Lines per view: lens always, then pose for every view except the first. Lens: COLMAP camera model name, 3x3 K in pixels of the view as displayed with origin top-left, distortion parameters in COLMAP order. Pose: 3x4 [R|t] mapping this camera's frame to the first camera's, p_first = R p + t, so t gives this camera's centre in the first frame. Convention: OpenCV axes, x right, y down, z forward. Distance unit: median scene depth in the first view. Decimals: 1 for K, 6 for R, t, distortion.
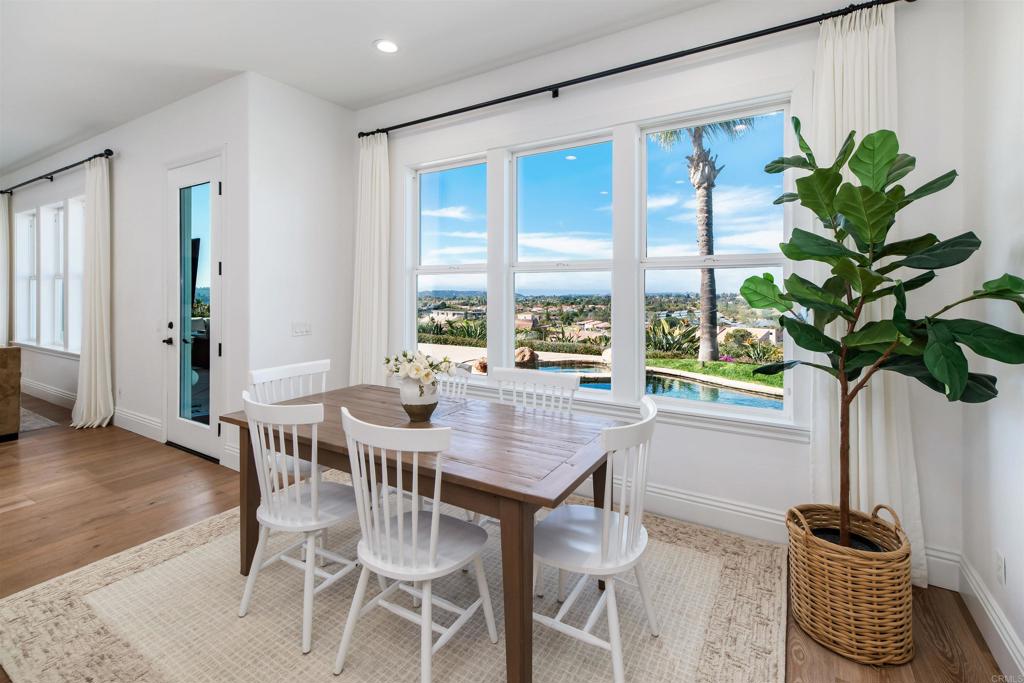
lens RADIAL K [[455.3, 0, 523.5], [0, 455.3, 296.1], [0, 0, 1]] dist [0.002401, 0.000622]
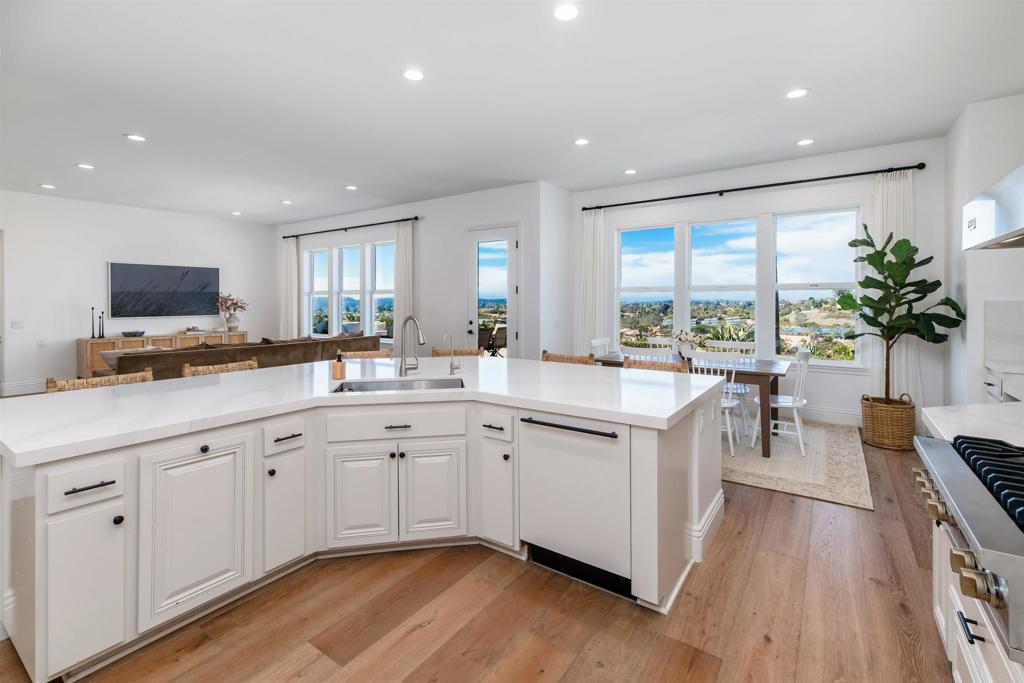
lens RADIAL K [[455.9, 0, 515.2], [0, 455.9, 308.8], [0, 0, 1]] dist [0.001792, 0.000325]
pose [[0.997831, -0.003428, -0.065736, -1.053764], [0.004128, 0.999936, 0.010522, -0.010284], [0.065695, -0.010770, 0.997782, -1.468839]]
